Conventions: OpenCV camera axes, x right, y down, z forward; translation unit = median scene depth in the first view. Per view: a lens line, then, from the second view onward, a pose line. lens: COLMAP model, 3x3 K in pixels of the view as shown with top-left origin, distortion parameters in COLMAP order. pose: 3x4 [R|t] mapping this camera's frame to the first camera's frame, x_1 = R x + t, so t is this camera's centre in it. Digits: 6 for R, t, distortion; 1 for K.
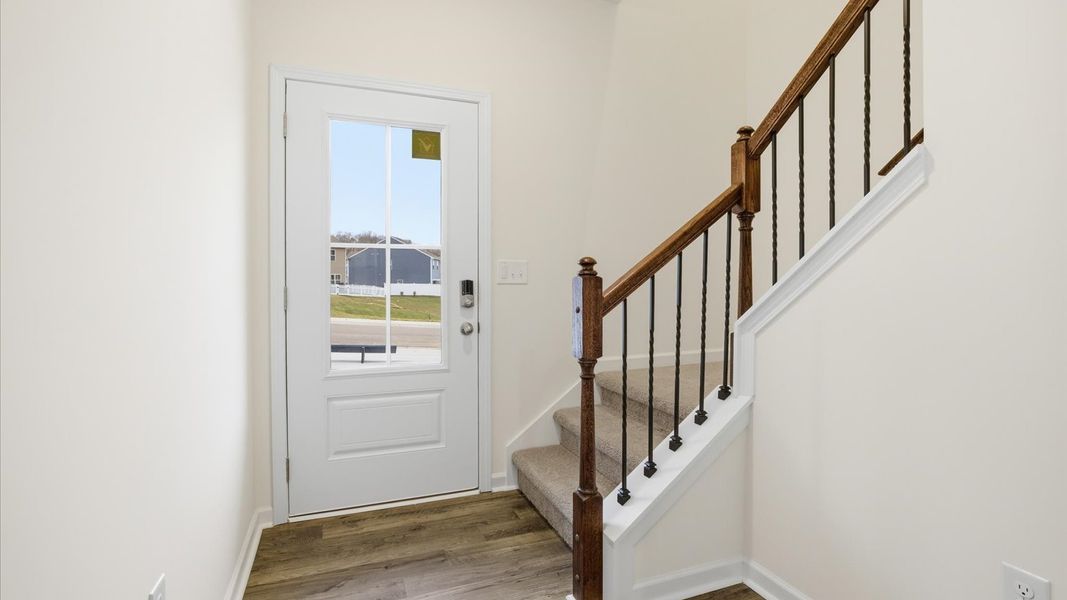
lens RADIAL K [[500.9, 0, 536.5], [0, 500.9, 287.4], [0, 0, 1]] dist [-0.009639, 0.000074]
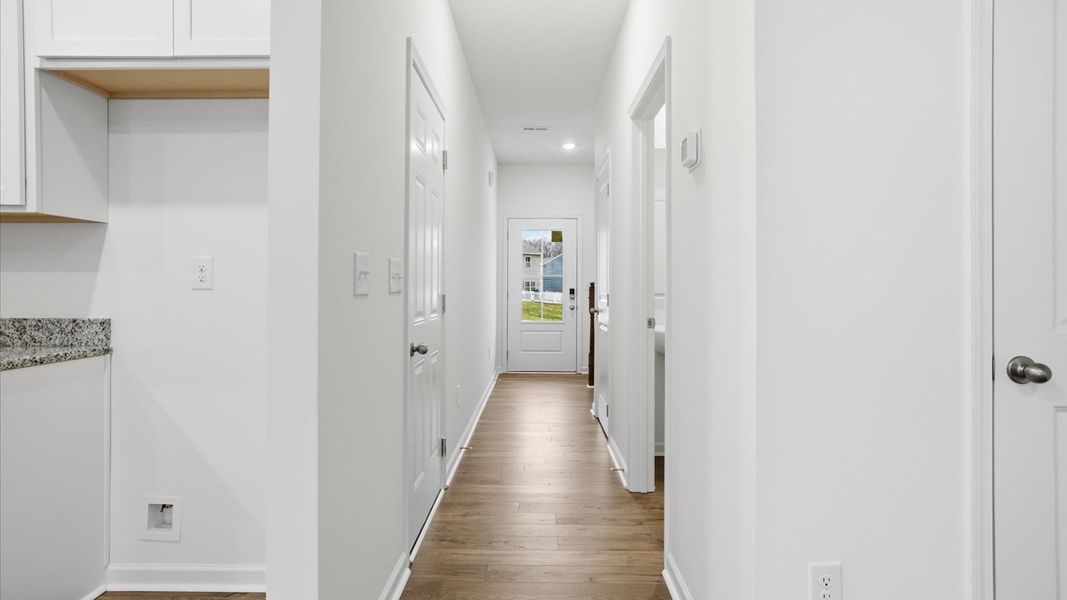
lens RADIAL K [[500.9, 0, 536.5], [0, 500.9, 287.4], [0, 0, 1]] dist [-0.009639, 0.000074]
pose [[0.932635, 0.007976, -0.360733, 0.611873], [-0.013617, 0.999821, -0.013101, 0.016318], [0.360564, 0.017131, 0.932577, -1.441176]]
